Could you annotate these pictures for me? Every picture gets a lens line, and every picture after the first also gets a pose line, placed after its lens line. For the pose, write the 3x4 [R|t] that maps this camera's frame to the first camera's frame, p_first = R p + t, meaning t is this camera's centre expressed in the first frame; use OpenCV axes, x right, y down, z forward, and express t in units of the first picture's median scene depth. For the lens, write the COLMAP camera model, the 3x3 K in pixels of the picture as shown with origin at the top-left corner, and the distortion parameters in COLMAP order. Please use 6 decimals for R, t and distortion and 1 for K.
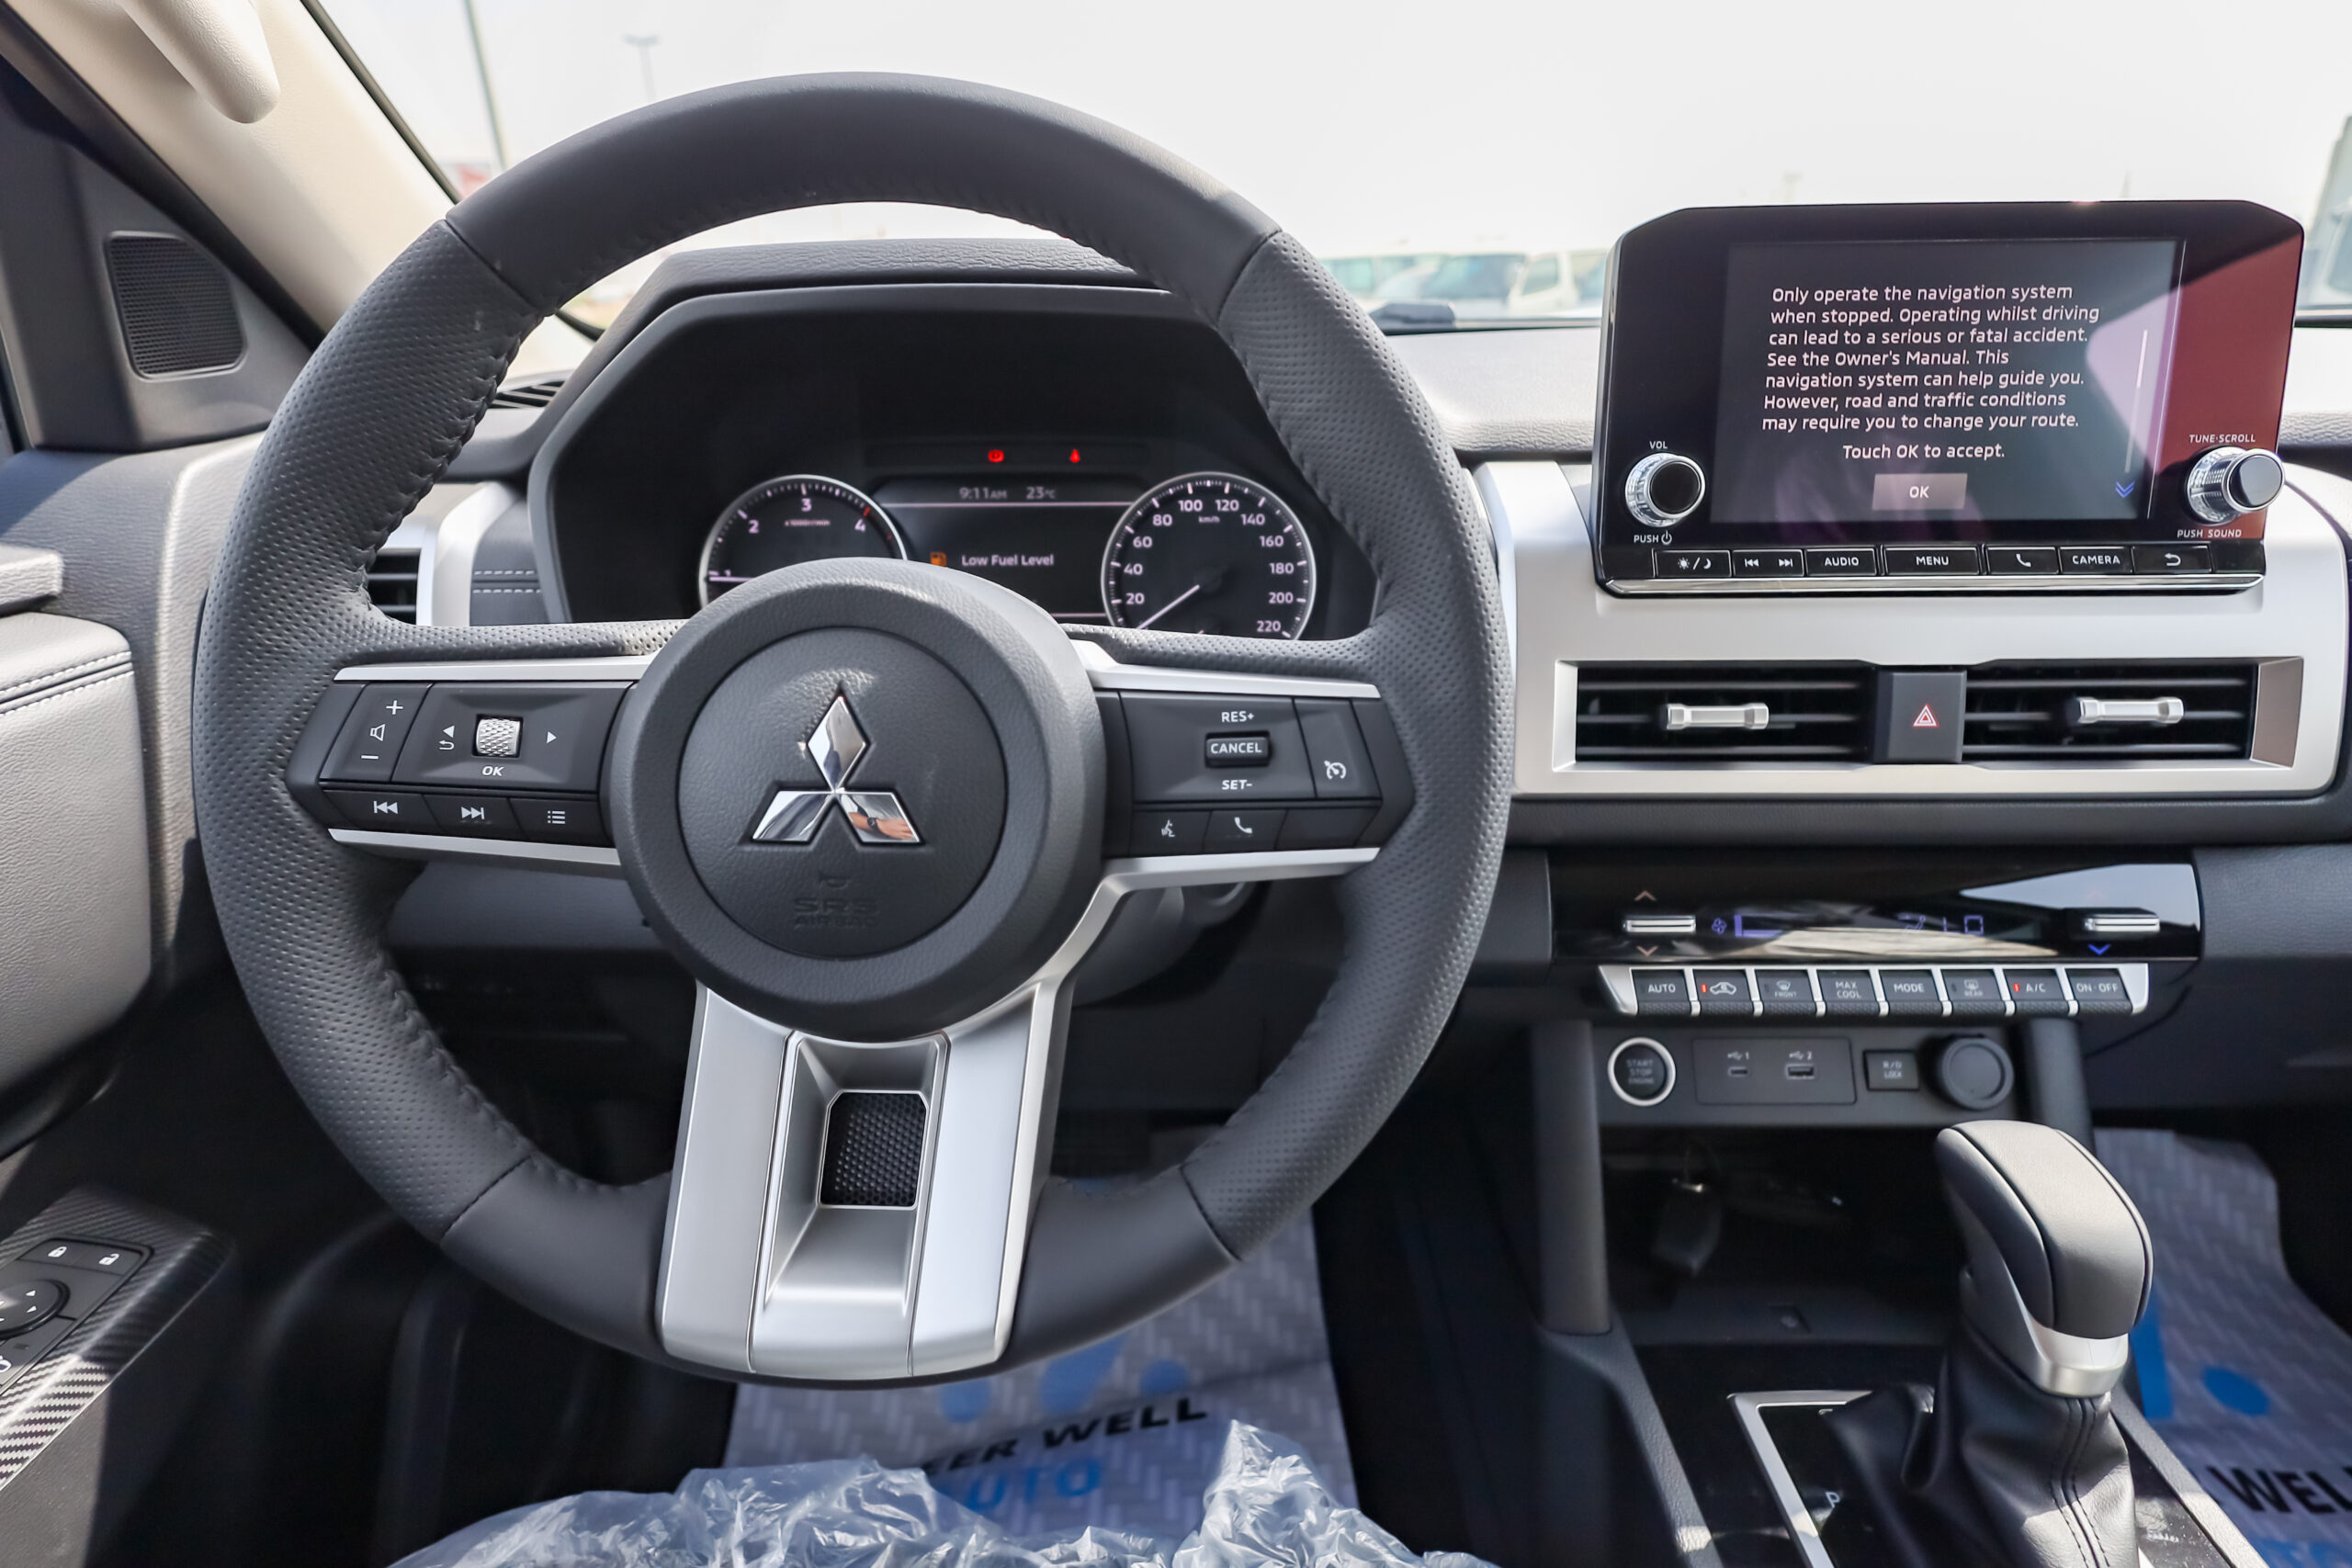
lens RADIAL K [[1127.0, 0, 1156.8], [0, 1127.0, 788.4], [0, 0, 1]] dist [-0.000136, -0.000518]
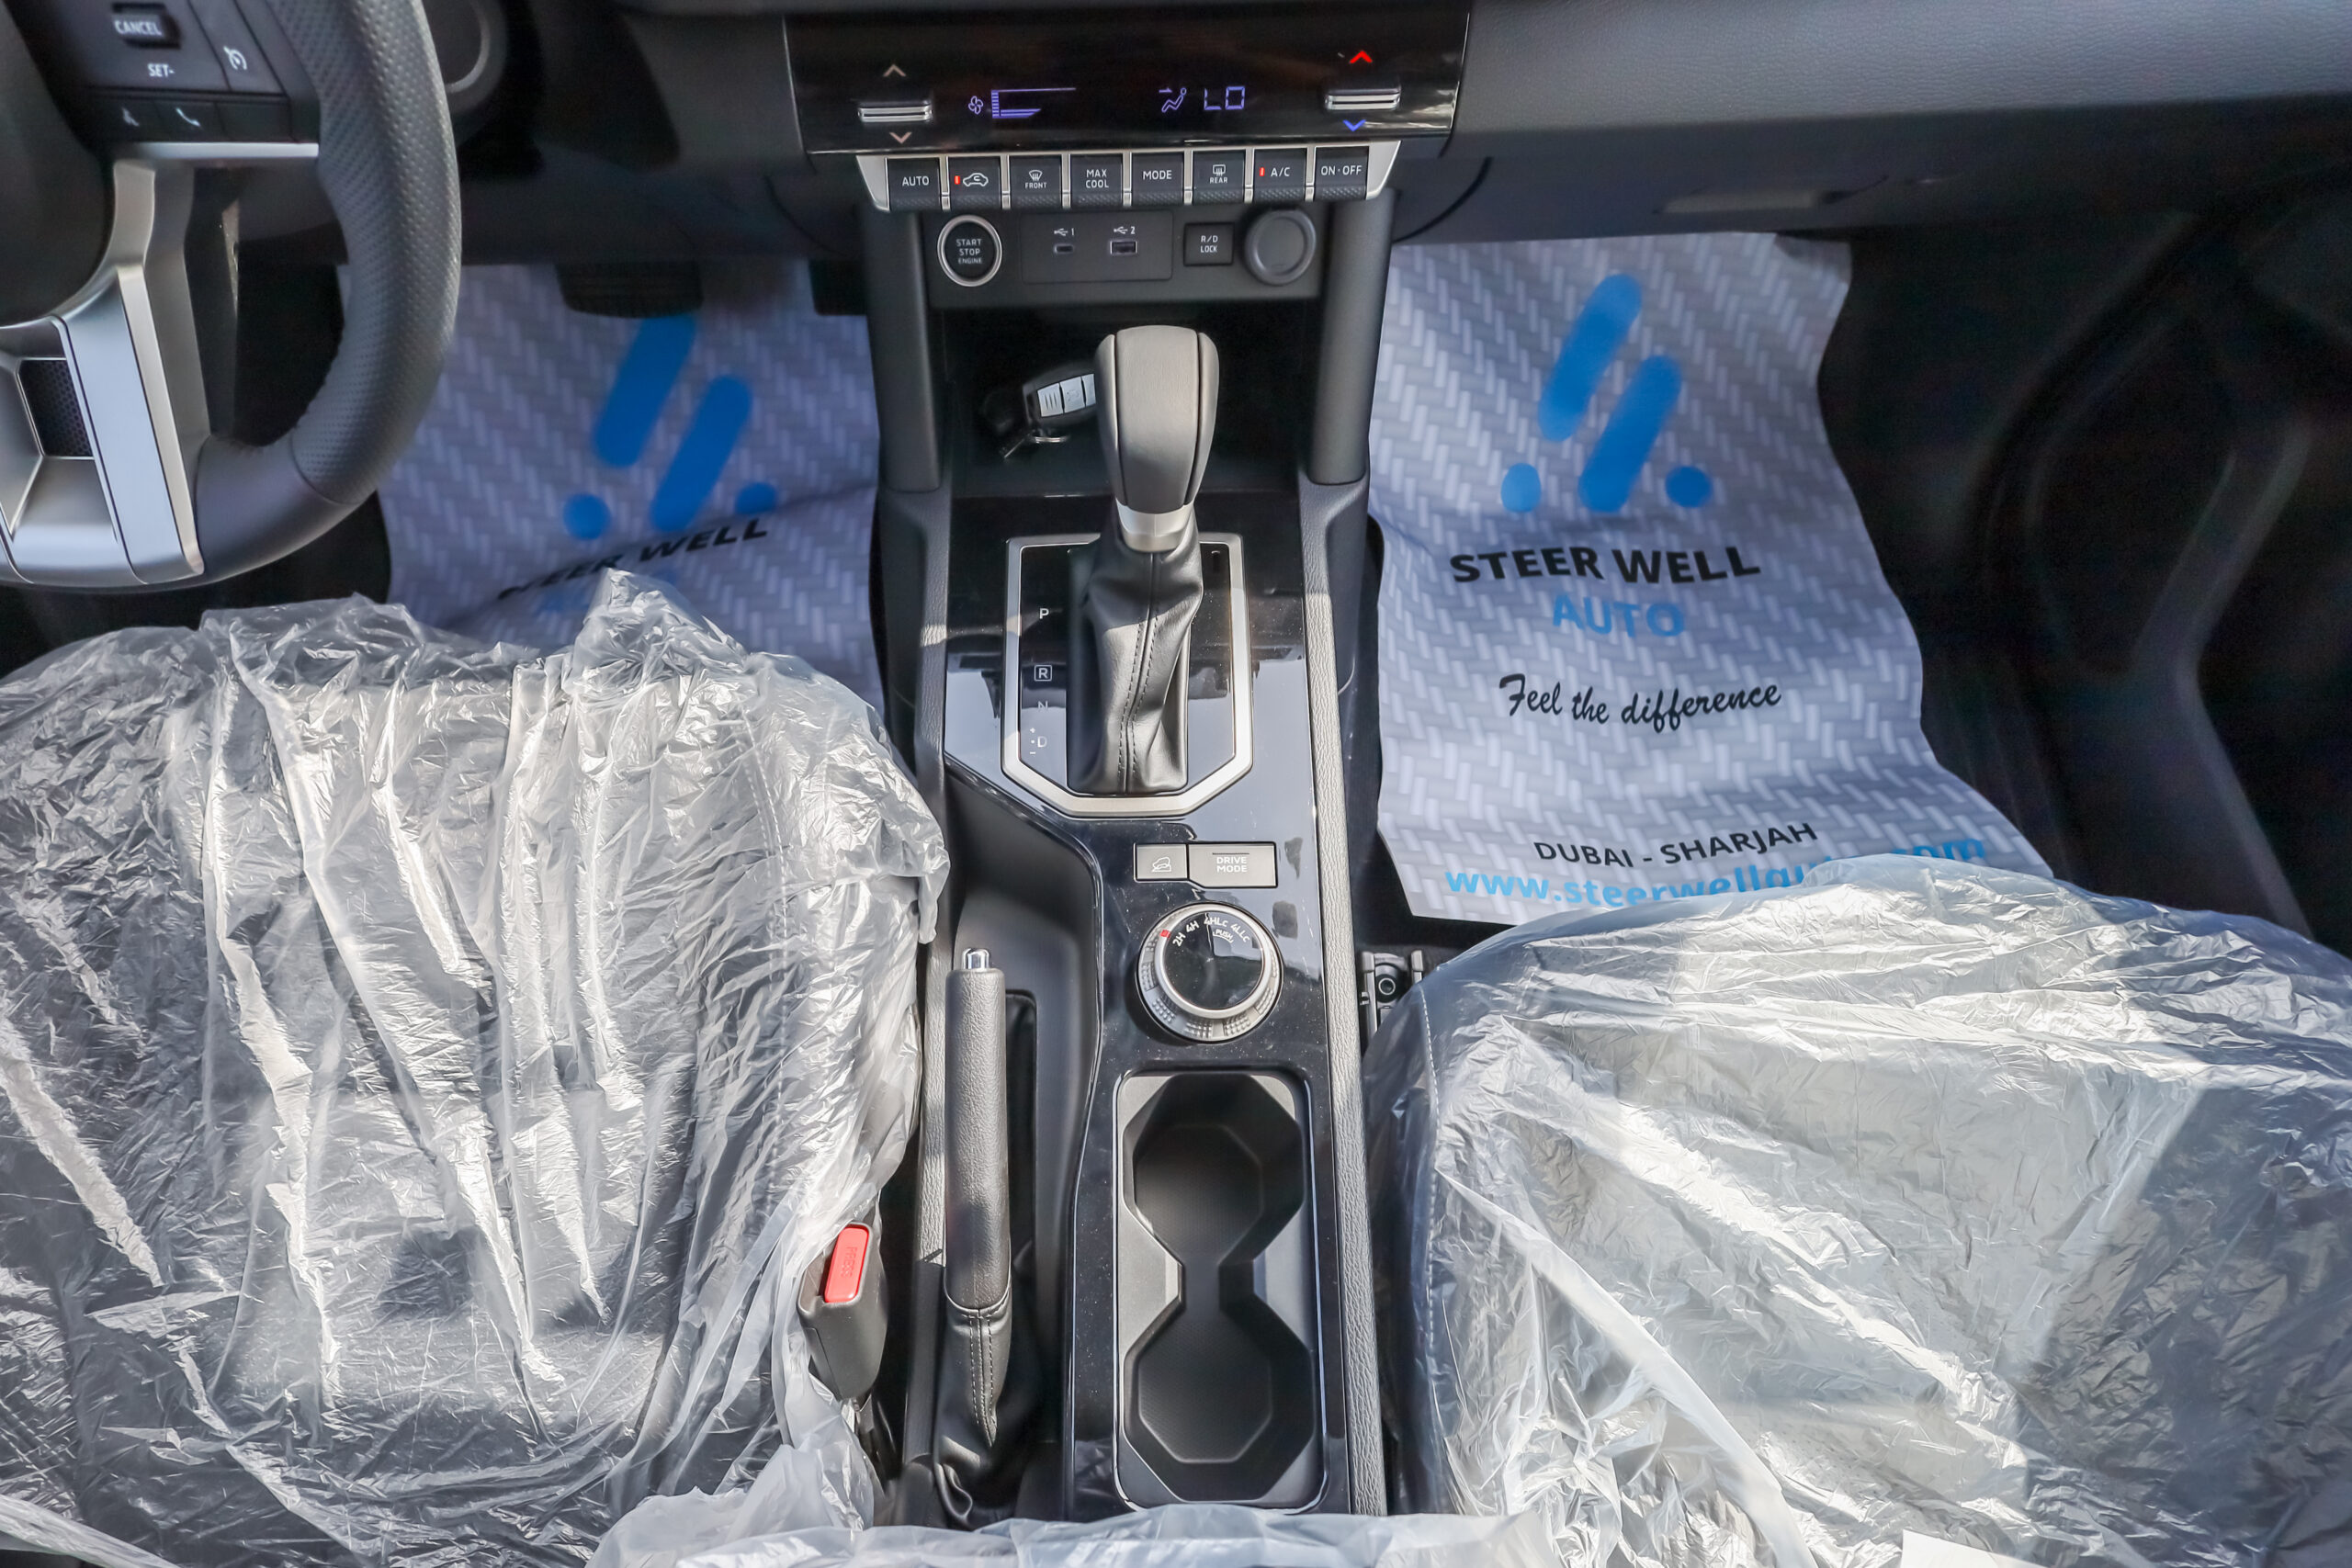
lens RADIAL K [[1219.0, 0, 1082.2], [0, 1219.0, 901.5], [0, 0, 1]] dist [0.004526, 0.000581]
pose [[0.999679, -0.025130, -0.003337, 0.631194], [0.019189, 0.664097, 0.747400, -0.225173], [-0.016566, -0.747224, 0.664366, -0.227792]]
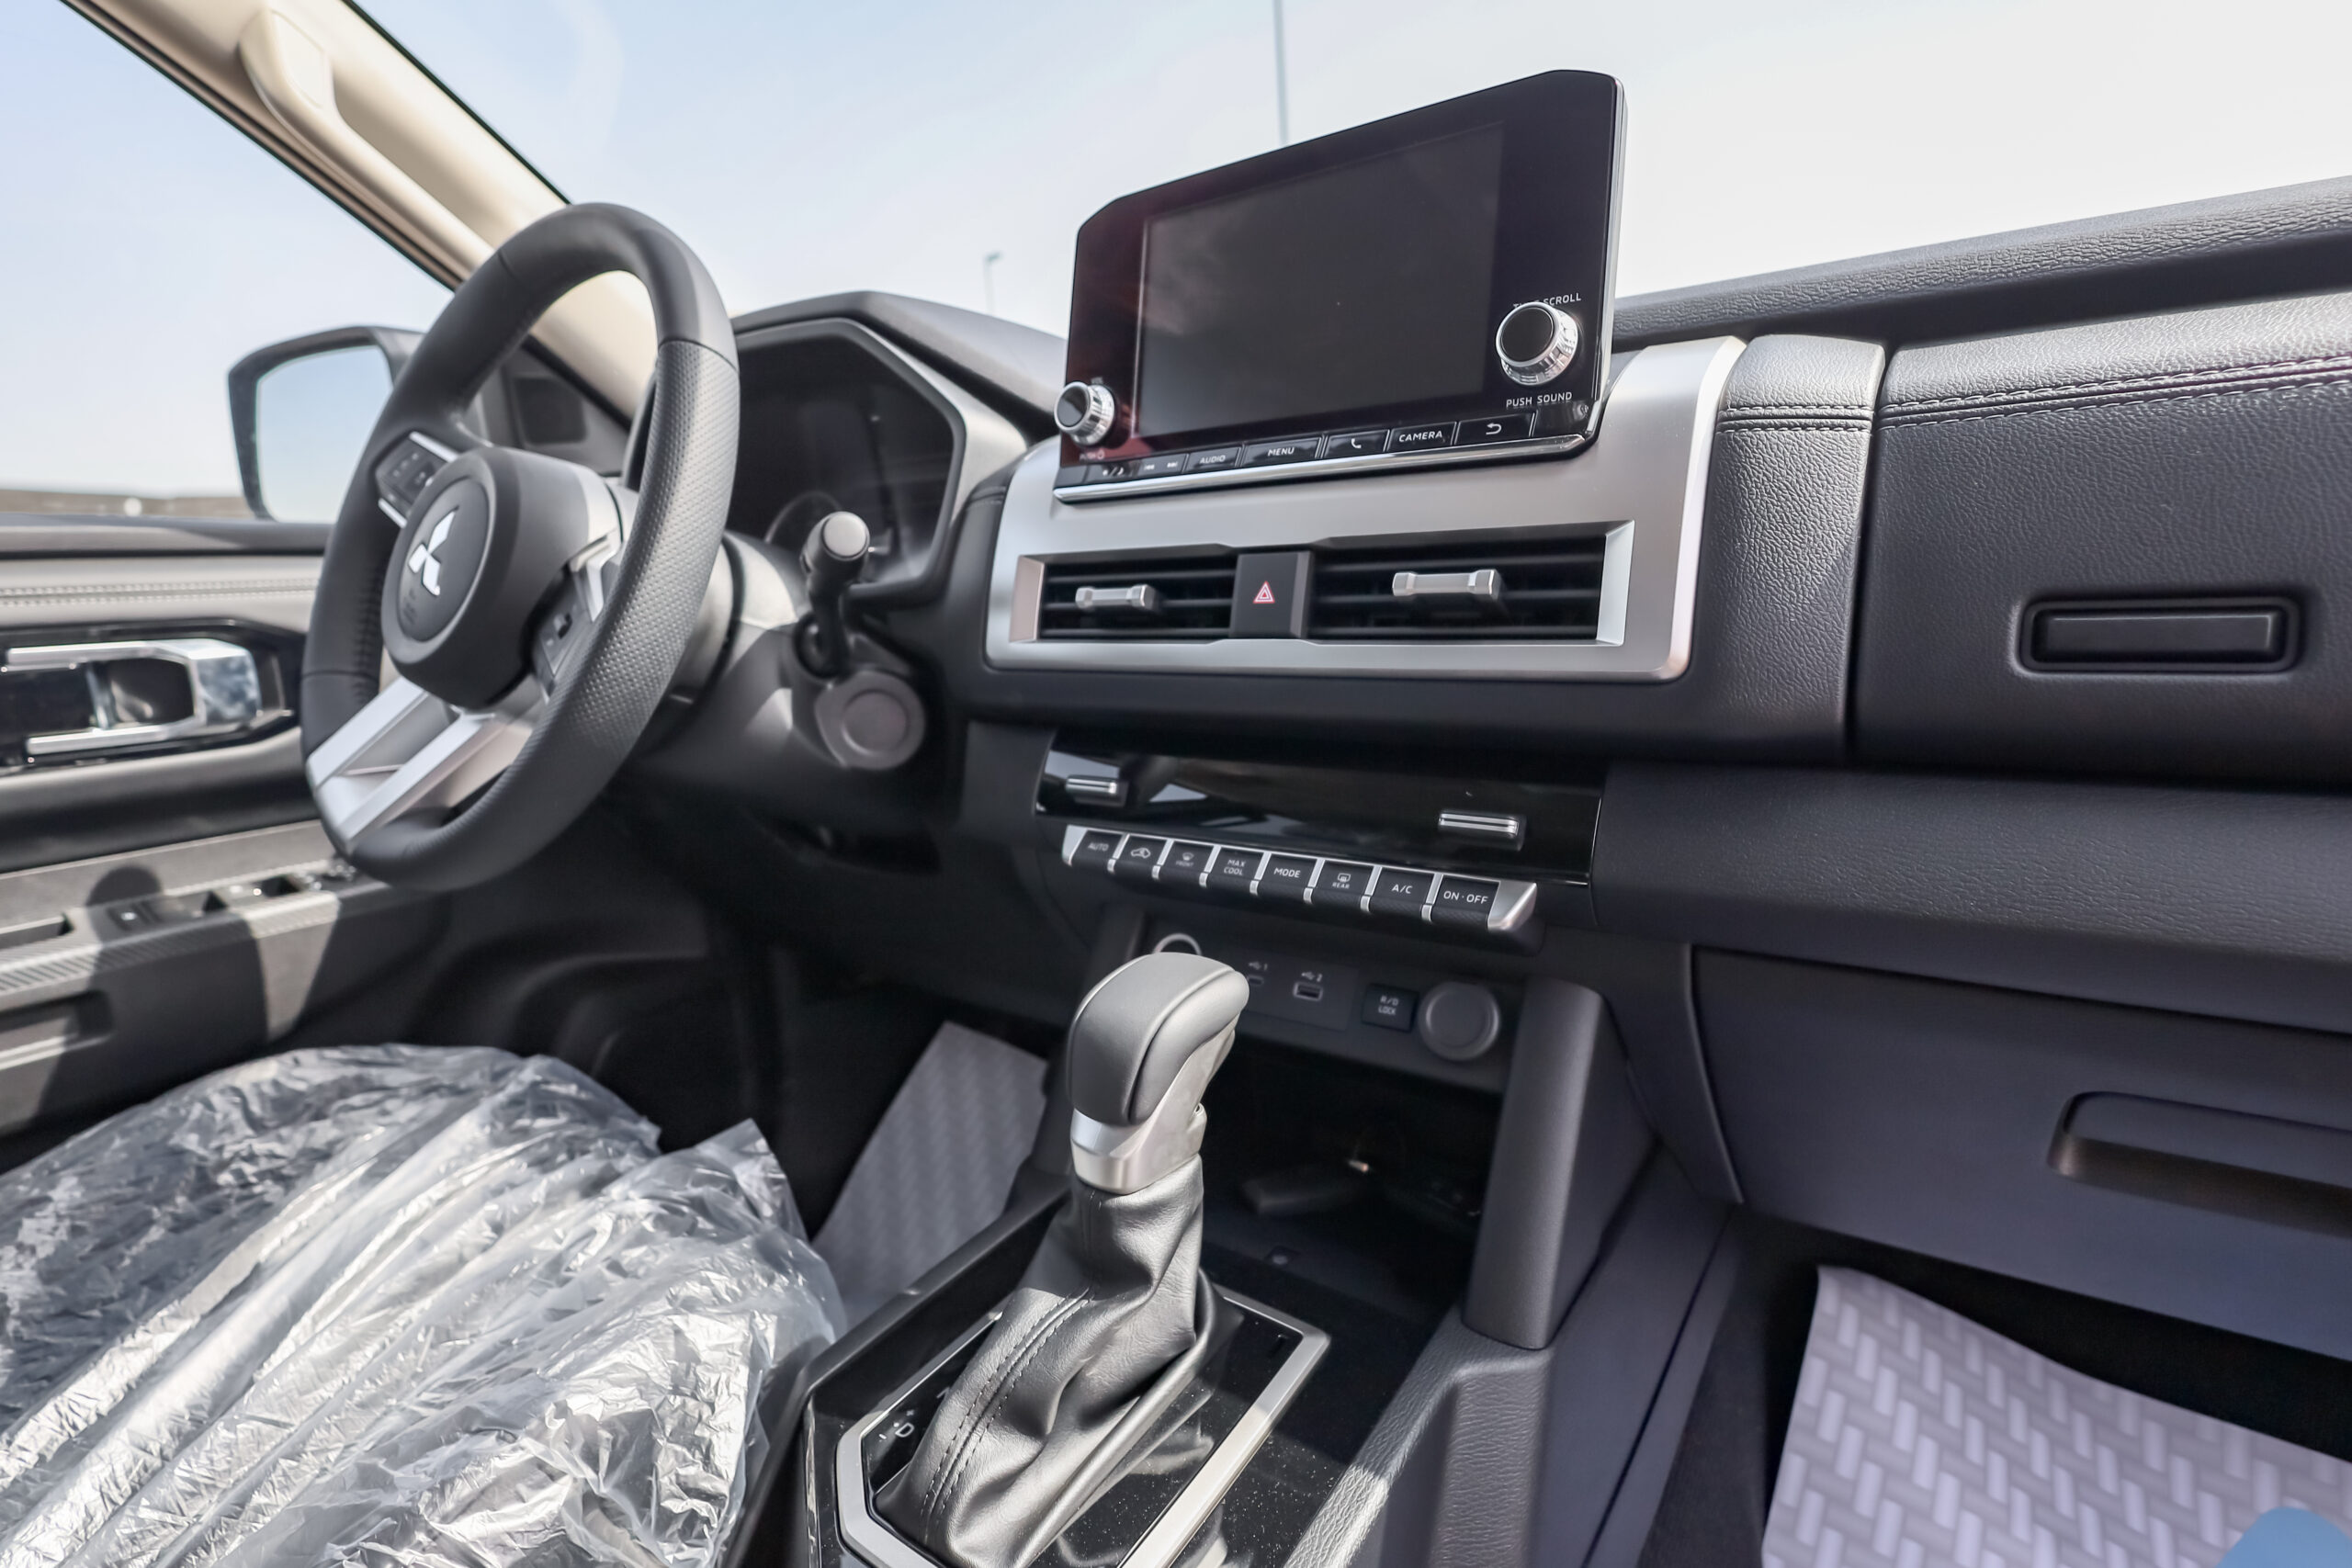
lens RADIAL K [[1127.0, 0, 1171.6], [0, 1127.0, 783.7], [0, 0, 1]] dist [-0.000136, -0.000518]
pose [[0.821400, 0.081826, -0.564452, 1.228057], [-0.170673, 0.979570, -0.106362, 0.240248], [0.544218, 0.183703, 0.818584, 0.115822]]
